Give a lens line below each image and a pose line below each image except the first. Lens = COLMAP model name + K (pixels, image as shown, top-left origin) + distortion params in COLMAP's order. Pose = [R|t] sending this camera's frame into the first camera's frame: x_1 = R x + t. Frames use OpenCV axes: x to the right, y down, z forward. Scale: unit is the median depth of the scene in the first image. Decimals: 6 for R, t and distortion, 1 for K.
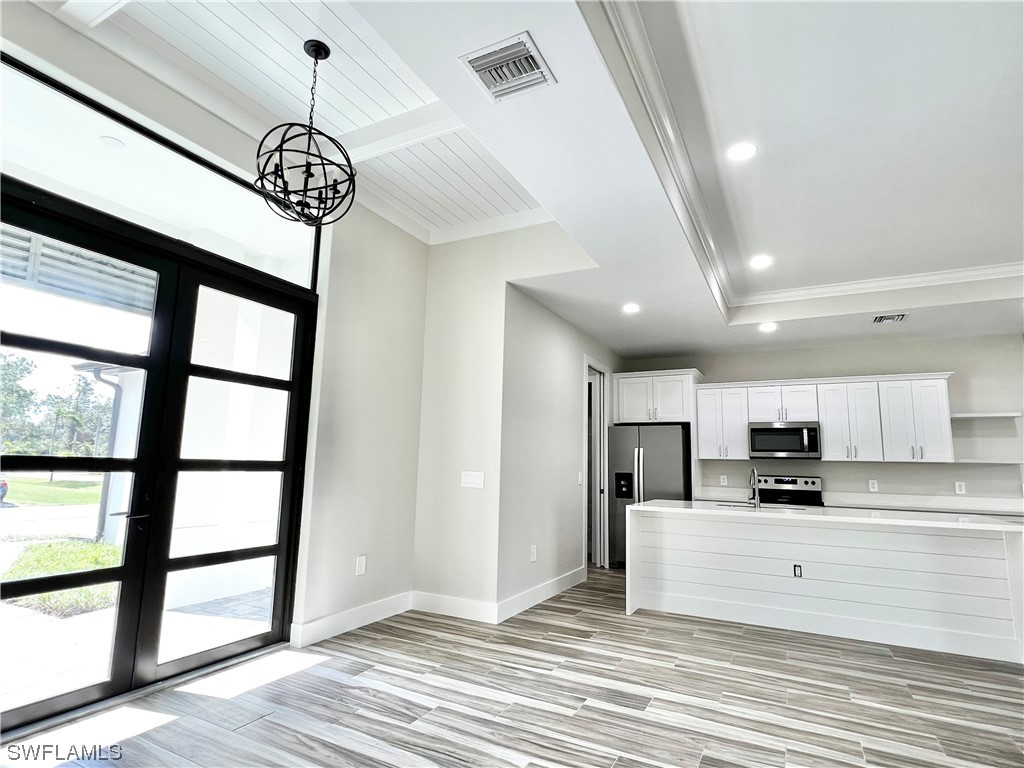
lens RADIAL K [[535.3, 0, 509.1], [0, 535.3, 388.0], [0, 0, 1]] dist [0.002609, -0.005726]
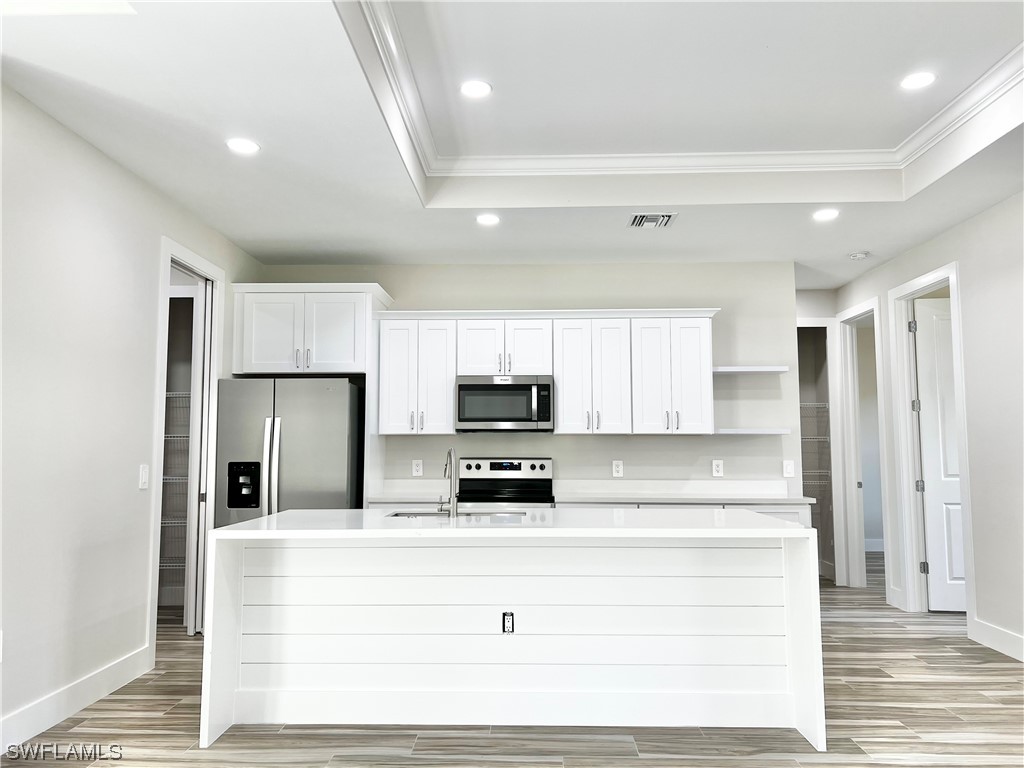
lens RADIAL K [[801.4, 0, 512.0], [0, 801.4, 384.0], [0, 0, 1]] dist [0.043602, -0.008039]
pose [[0.892510, 0.010603, 0.450902, 0.086741], [-0.041926, 0.997345, 0.059536, 0.016632], [-0.449074, -0.072041, 0.890586, 0.140410]]
